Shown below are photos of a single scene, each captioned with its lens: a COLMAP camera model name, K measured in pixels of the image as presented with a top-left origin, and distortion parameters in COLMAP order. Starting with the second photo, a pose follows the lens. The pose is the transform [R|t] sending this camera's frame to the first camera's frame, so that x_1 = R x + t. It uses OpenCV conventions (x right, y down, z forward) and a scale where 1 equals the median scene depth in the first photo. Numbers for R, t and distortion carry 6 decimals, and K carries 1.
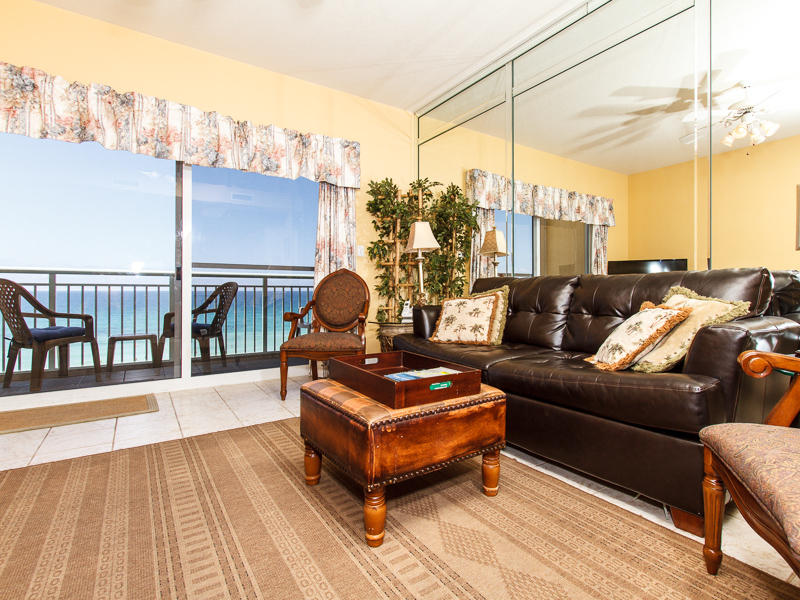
lens RADIAL K [[421.8, 0, 430.1], [0, 421.8, 291.5], [0, 0, 1]] dist [0.021704, -0.008355]
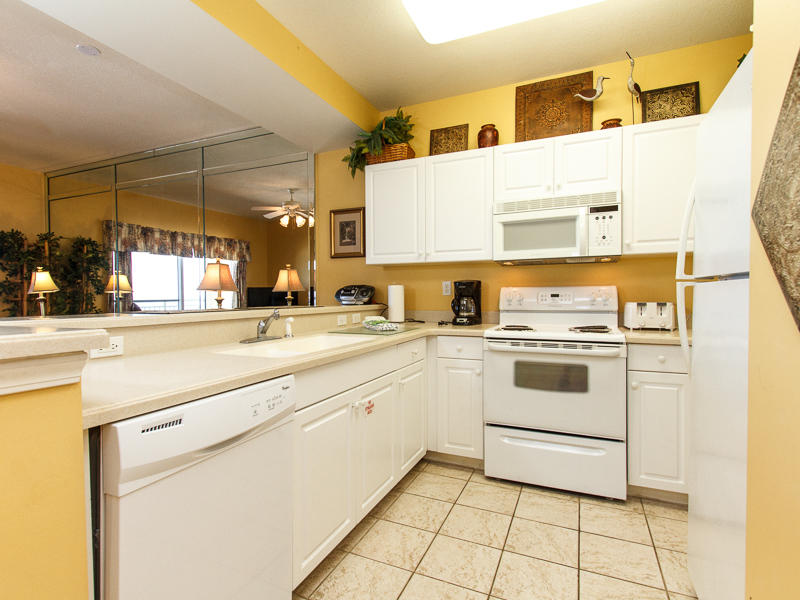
lens RADIAL K [[421.8, 0, 370.9], [0, 421.8, 297.3], [0, 0, 1]] dist [0.021704, -0.008355]
pose [[0.890756, -0.007120, 0.454425, 0.288673], [0.002531, 0.999939, 0.010705, -0.092511], [-0.454474, -0.008385, 0.890721, -0.643809]]
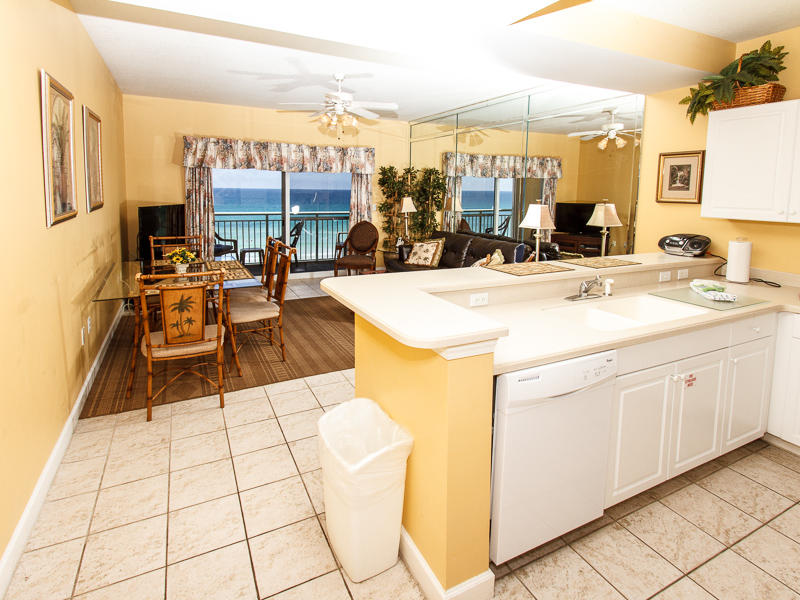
lens RADIAL K [[421.8, 0, 388.6], [0, 421.8, 223.7], [0, 0, 1]] dist [0.021704, -0.008355]
pose [[0.984809, 0.035852, -0.169898, 0.213934], [-0.020661, 0.995695, 0.090355, -0.210368], [0.172406, -0.085473, 0.981311, -0.792294]]
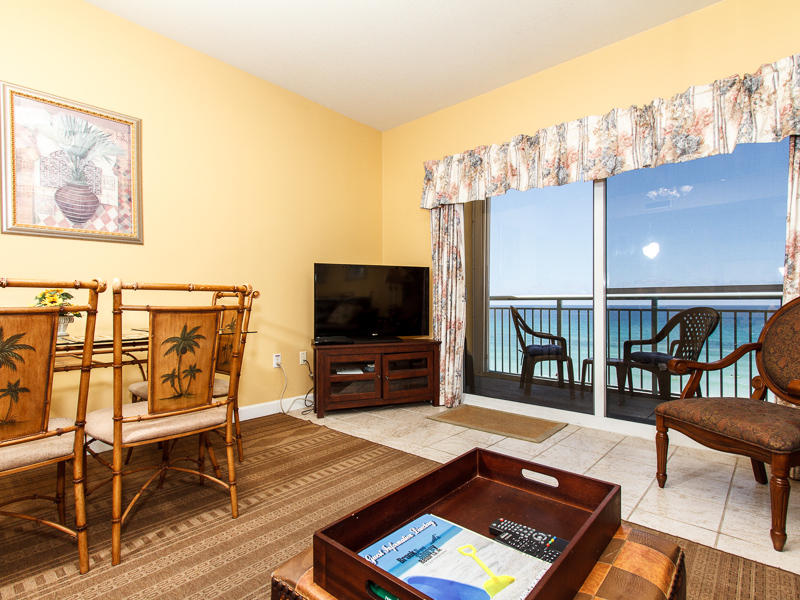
lens RADIAL K [[421.8, 0, 421.3], [0, 421.8, 300.9], [0, 0, 1]] dist [0.021704, -0.008355]
pose [[0.232452, -0.006155, -0.972588, 0.194865], [0.000659, 0.999981, -0.006170, -0.033633], [0.972608, 0.000793, 0.232451, 0.380553]]
